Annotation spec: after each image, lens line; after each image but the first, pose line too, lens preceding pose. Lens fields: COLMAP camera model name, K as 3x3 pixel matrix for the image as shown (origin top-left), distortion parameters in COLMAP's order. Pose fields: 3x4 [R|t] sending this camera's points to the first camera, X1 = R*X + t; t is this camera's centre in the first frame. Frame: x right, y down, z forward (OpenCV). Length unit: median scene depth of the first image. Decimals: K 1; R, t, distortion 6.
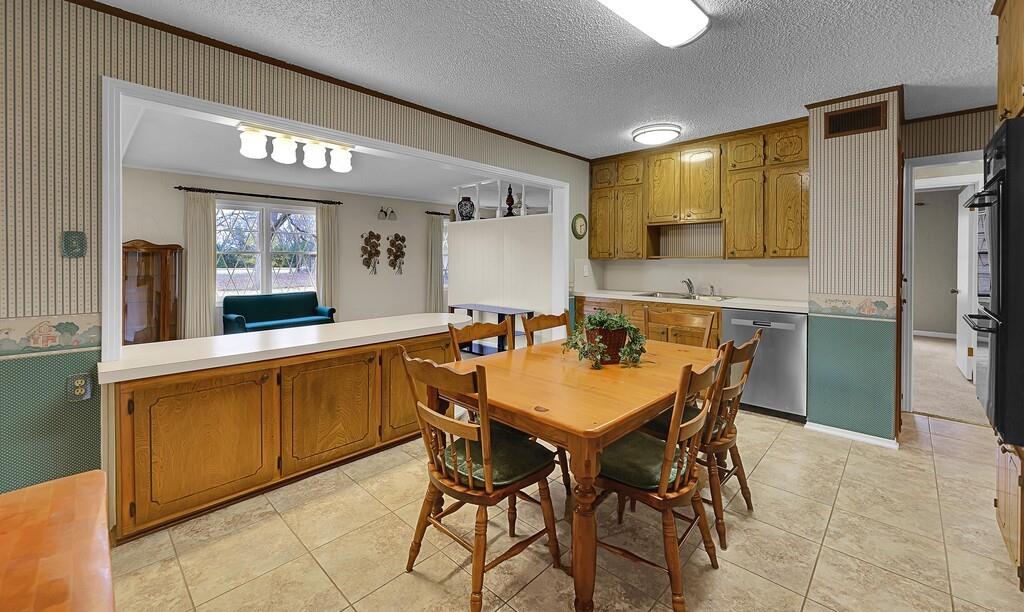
lens RADIAL K [[417.3, 0, 513.8], [0, 417.3, 262.4], [0, 0, 1]] dist [-0.007705, -0.000136]
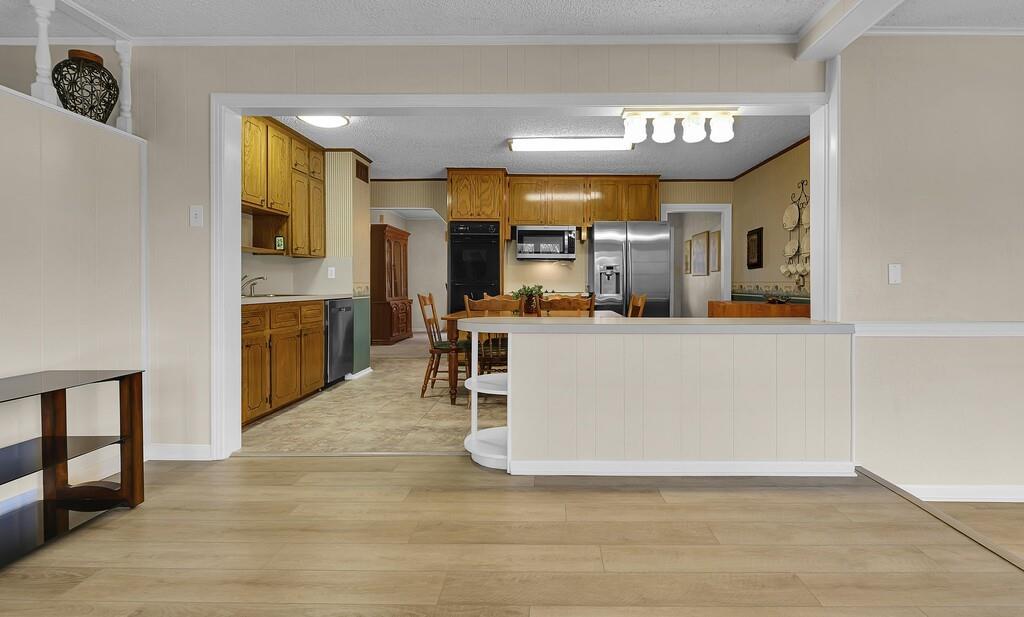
lens RADIAL K [[492.5, 0, 548.1], [0, 492.5, 291.6], [0, 0, 1]] dist [-0.002976, -0.000654]
pose [[-0.686763, -0.011976, 0.726783, -0.641717], [0.000779, 0.999852, 0.017211, 0.050194], [-0.726881, 0.012386, -0.686652, 1.126510]]
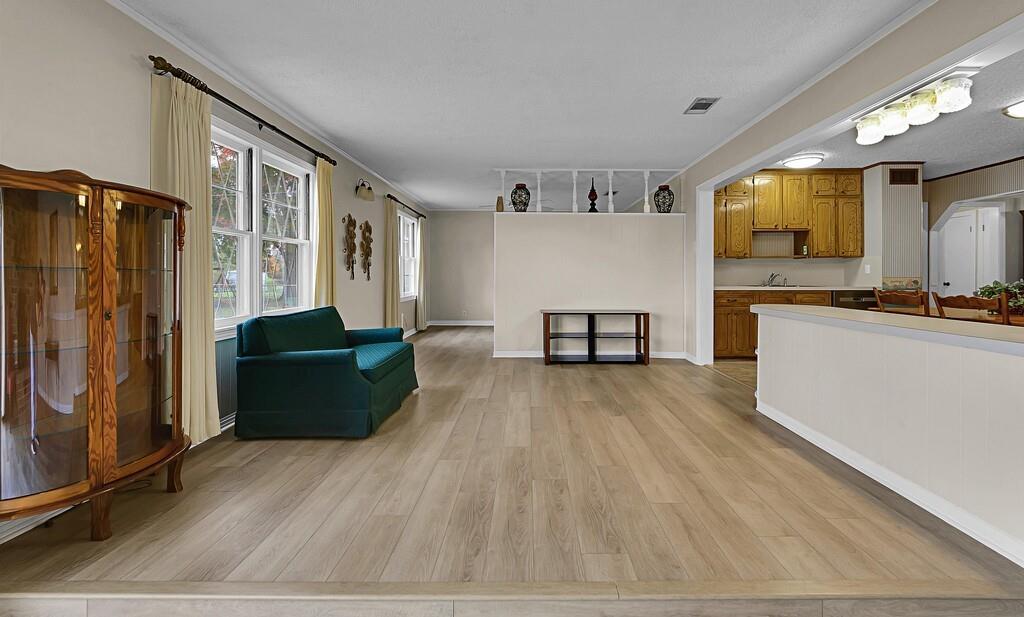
lens RADIAL K [[432.0, 0, 533.0], [0, 432.0, 275.0], [0, 0, 1]] dist [0.007492, -0.000011]
pose [[0.710451, -0.003308, 0.703738, -0.988341], [0.007045, 0.999972, -0.002411, 0.039311], [-0.703711, 0.006671, 0.710455, 0.512301]]
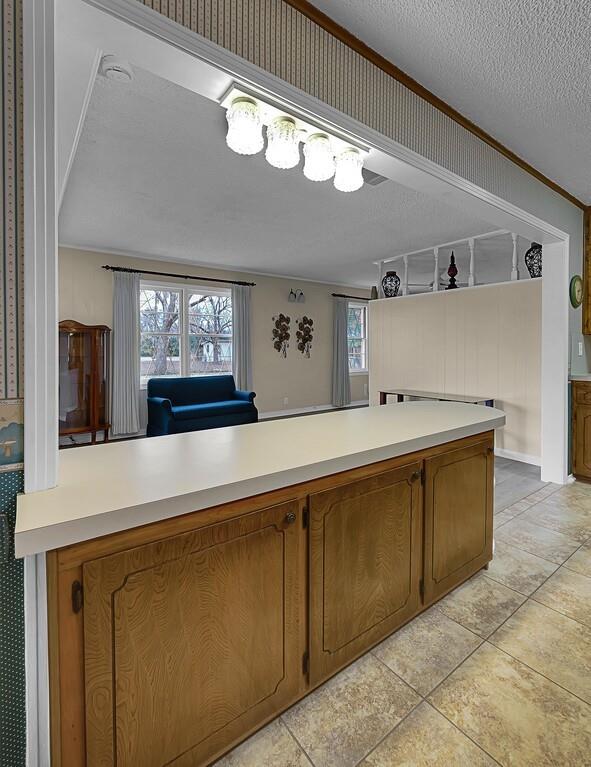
lens RADIAL K [[368.9, 0, 310.6], [0, 368.9, 352.4], [0, 0, 1]] dist [-0.006022, -0.001916]
pose [[0.989286, -0.003756, -0.145941, -0.238682], [0.003596, 0.999993, -0.001359, 0.027414], [0.145945, 0.000819, 0.989292, 0.248740]]
